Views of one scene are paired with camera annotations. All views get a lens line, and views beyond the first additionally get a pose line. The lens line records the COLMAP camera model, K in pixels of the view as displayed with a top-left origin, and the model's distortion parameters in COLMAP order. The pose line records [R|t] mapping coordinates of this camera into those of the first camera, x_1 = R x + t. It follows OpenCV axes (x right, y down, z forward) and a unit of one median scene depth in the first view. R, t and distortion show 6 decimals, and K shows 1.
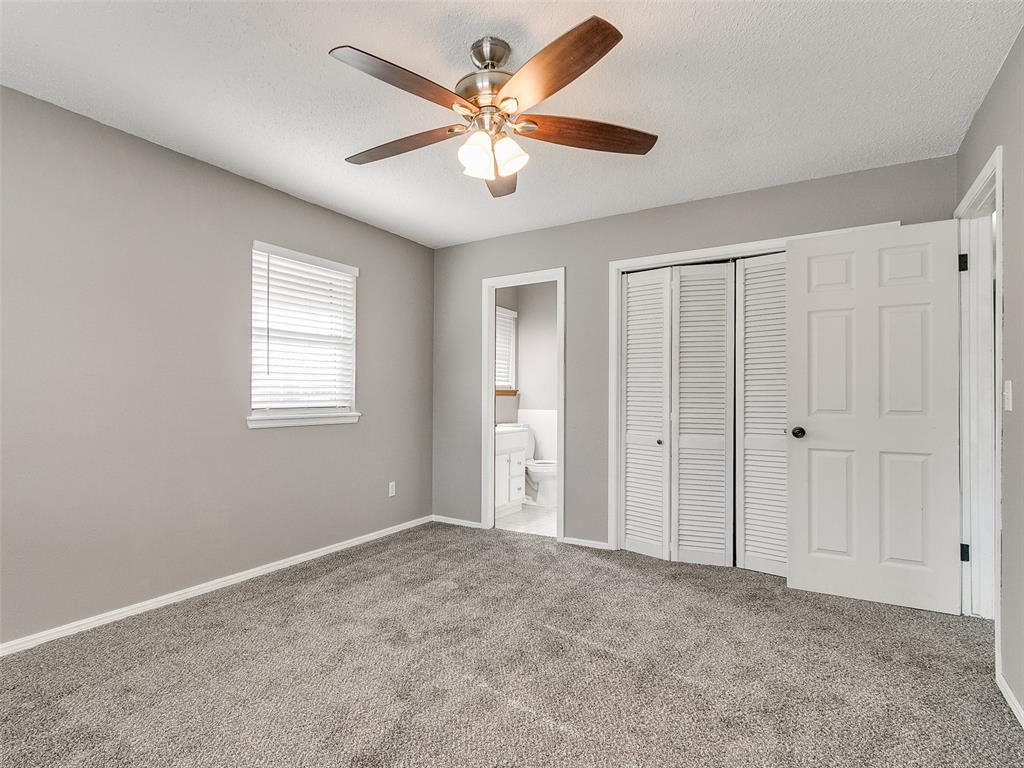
lens RADIAL K [[531.8, 0, 427.6], [0, 531.8, 384.7], [0, 0, 1]] dist [-0.000070, -0.000016]
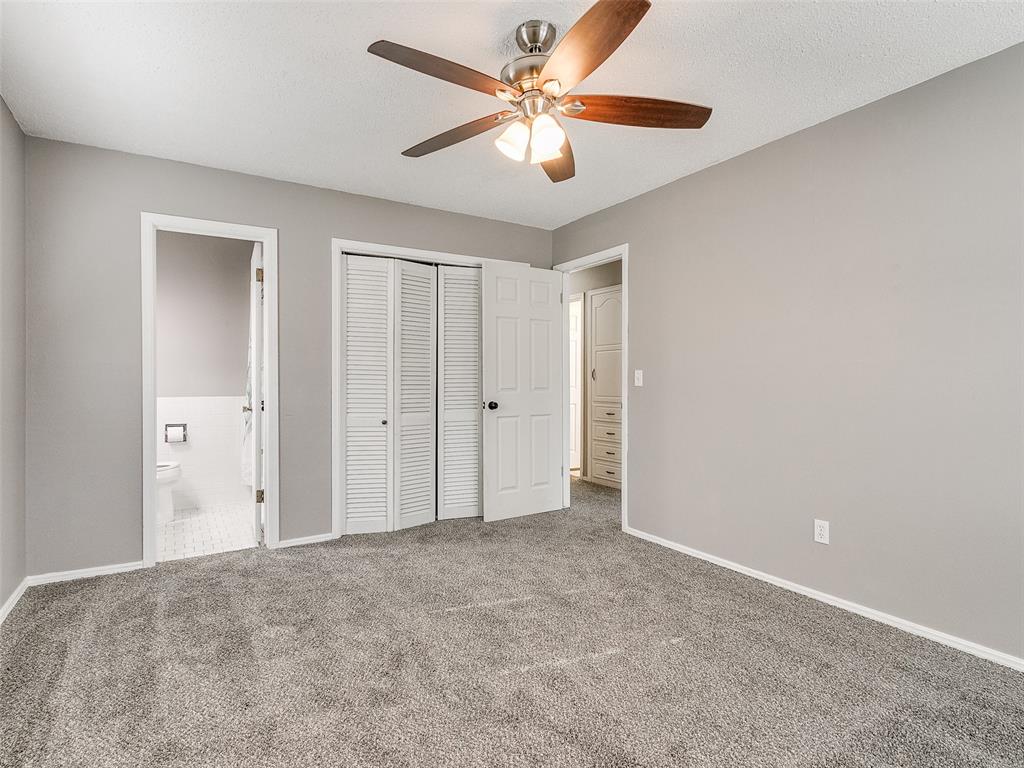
lens RADIAL K [[554.2, 0, 488.7], [0, 554.2, 378.6], [0, 0, 1]] dist [0.000151, 0.000034]
pose [[0.393761, -0.001630, 0.919211, -0.518629], [-0.016420, 0.999826, 0.008807, 0.008046], [-0.919066, -0.018562, 0.393666, 0.393651]]
